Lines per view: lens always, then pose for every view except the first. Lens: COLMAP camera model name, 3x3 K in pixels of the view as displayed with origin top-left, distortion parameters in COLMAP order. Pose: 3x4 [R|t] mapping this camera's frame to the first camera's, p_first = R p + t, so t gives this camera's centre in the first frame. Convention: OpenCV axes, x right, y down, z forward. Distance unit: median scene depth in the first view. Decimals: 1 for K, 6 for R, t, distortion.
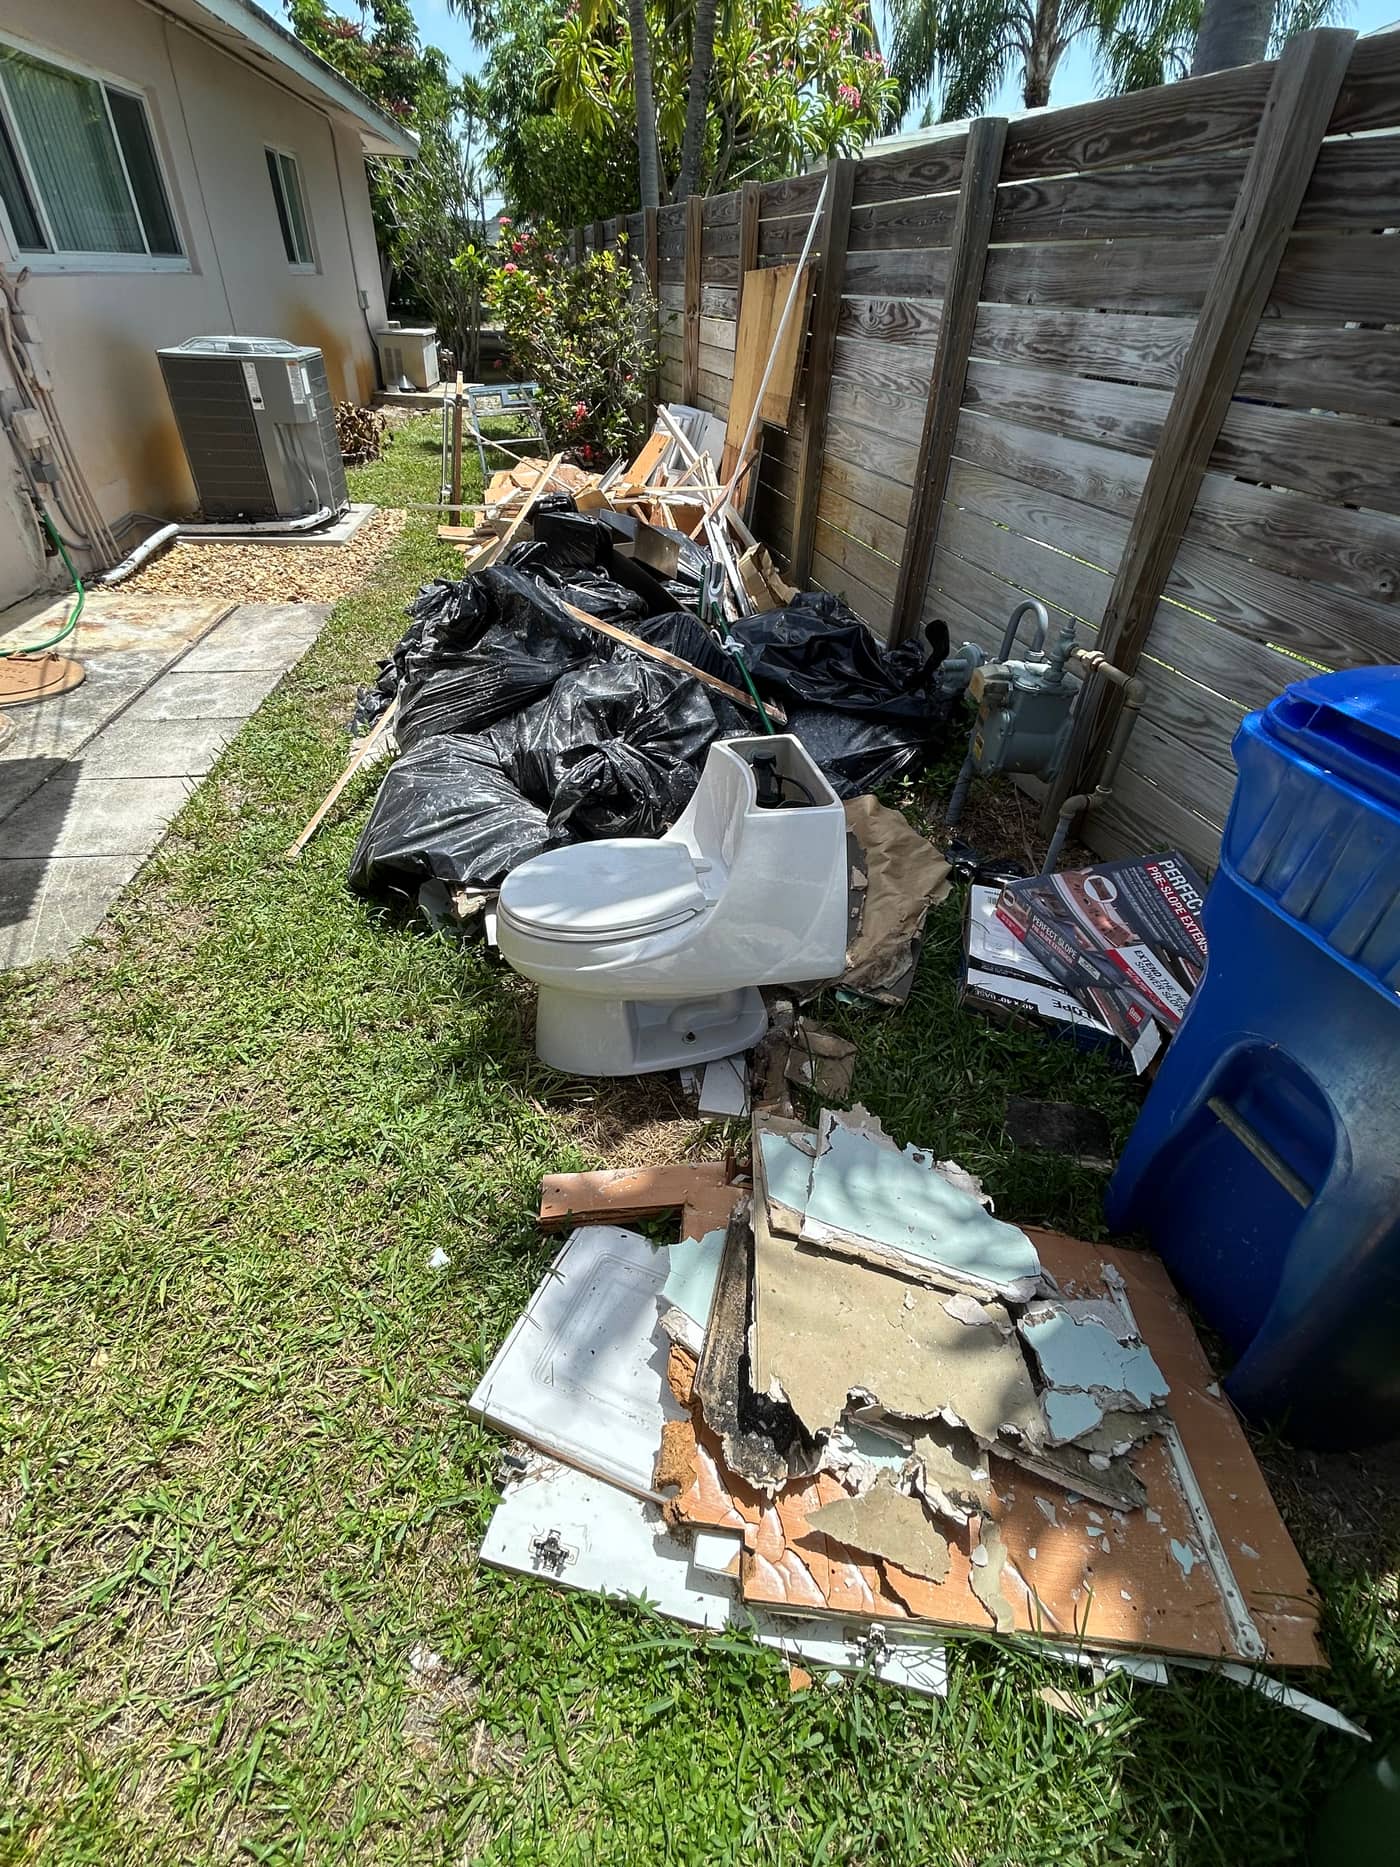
lens RADIAL K [[857.3, 0, 702.5], [0, 857.3, 942.1], [0, 0, 1]] dist [-0.003952, -0.000688]
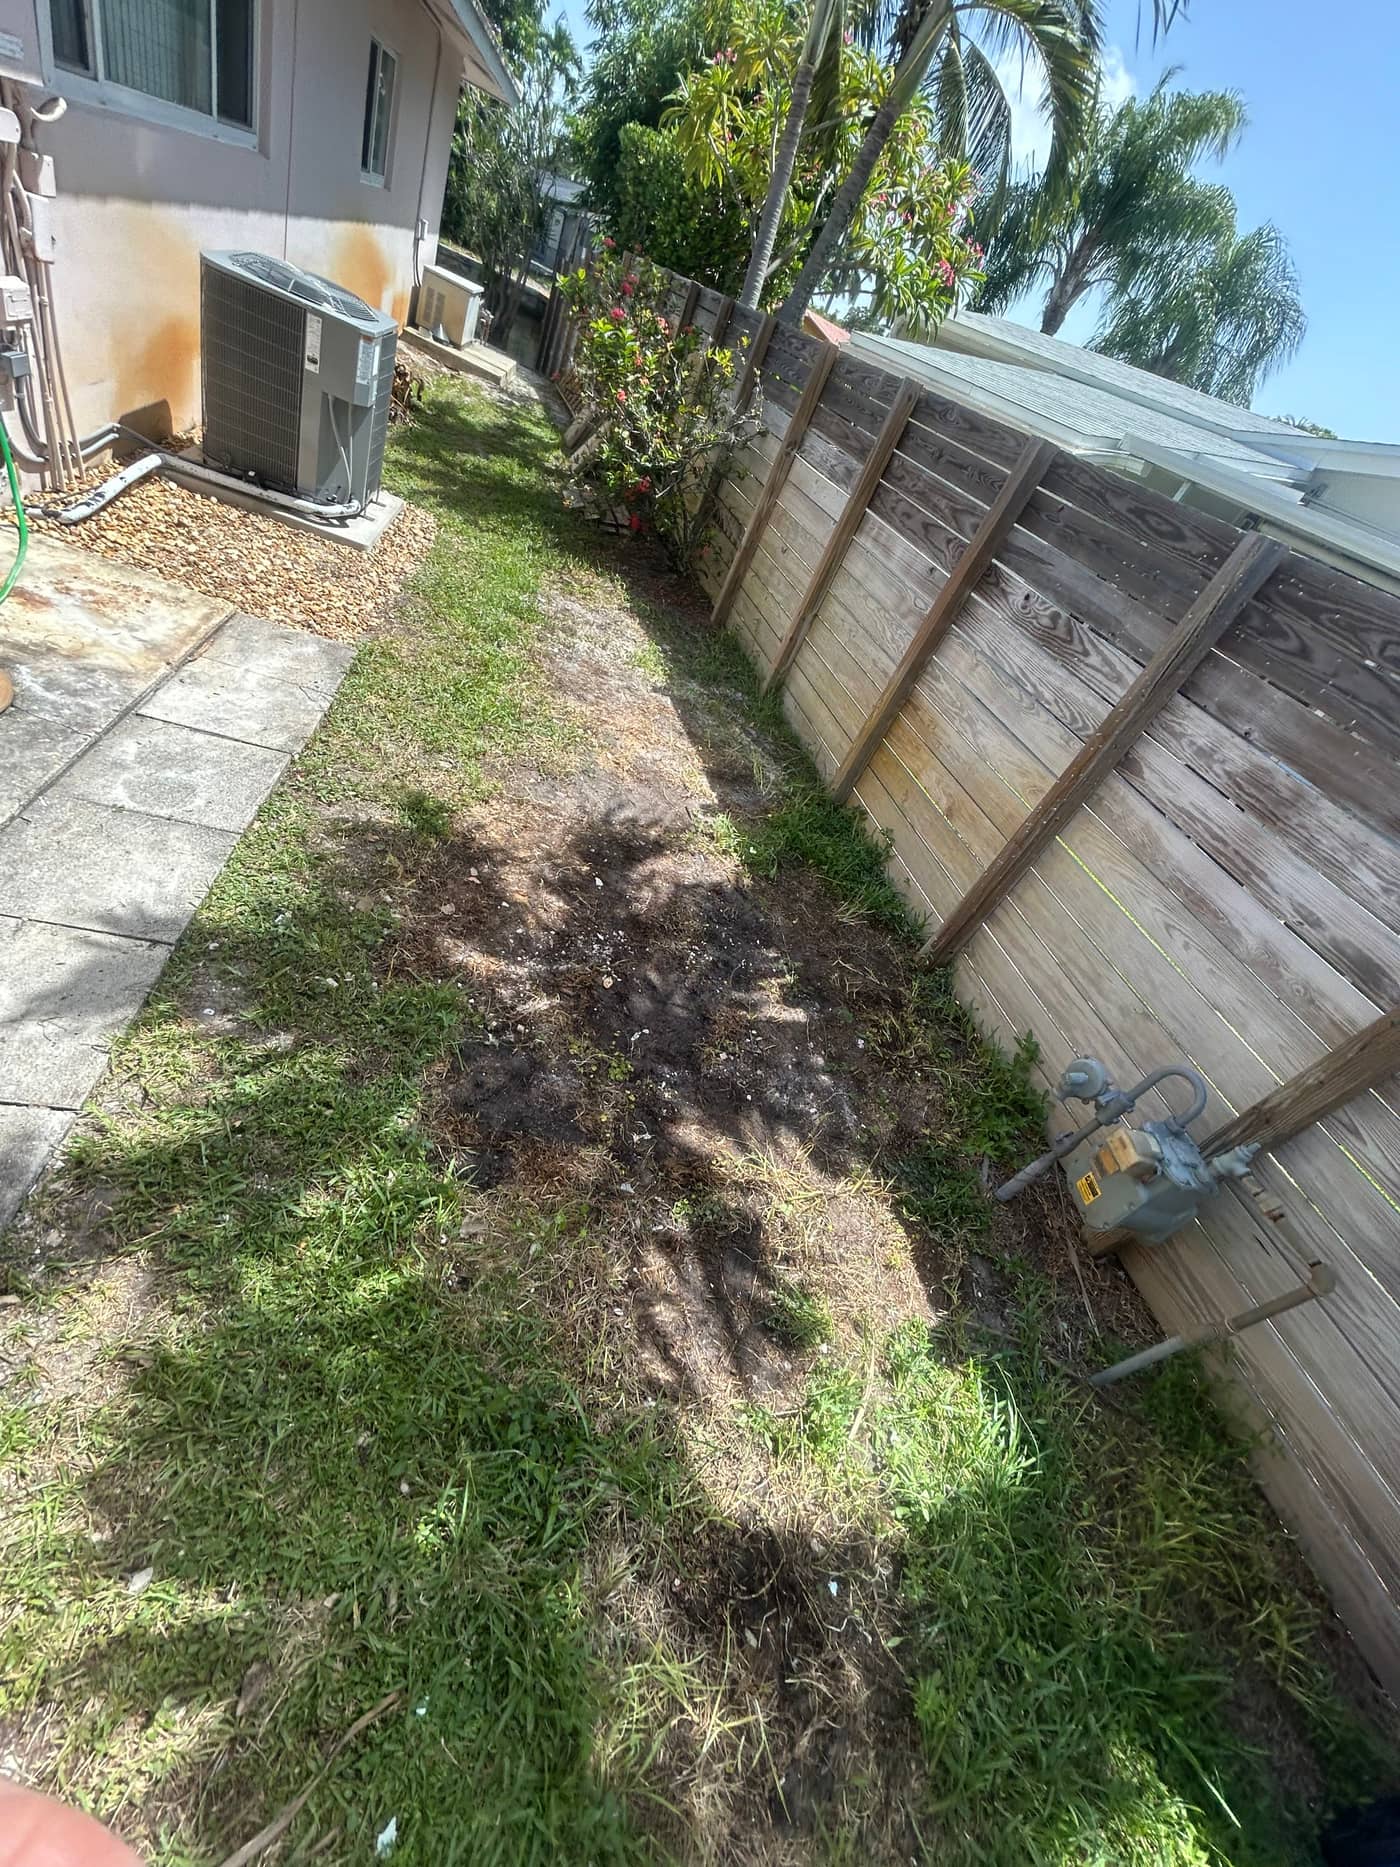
lens RADIAL K [[757.3, 0, 703.8], [0, 757.3, 930.9], [0, 0, 1]] dist [0.000334, -0.000104]
pose [[0.938147, 0.266282, 0.221300, -0.194960], [-0.273382, 0.961904, 0.001511, -0.222016], [-0.212467, -0.061917, 0.975205, 0.167458]]
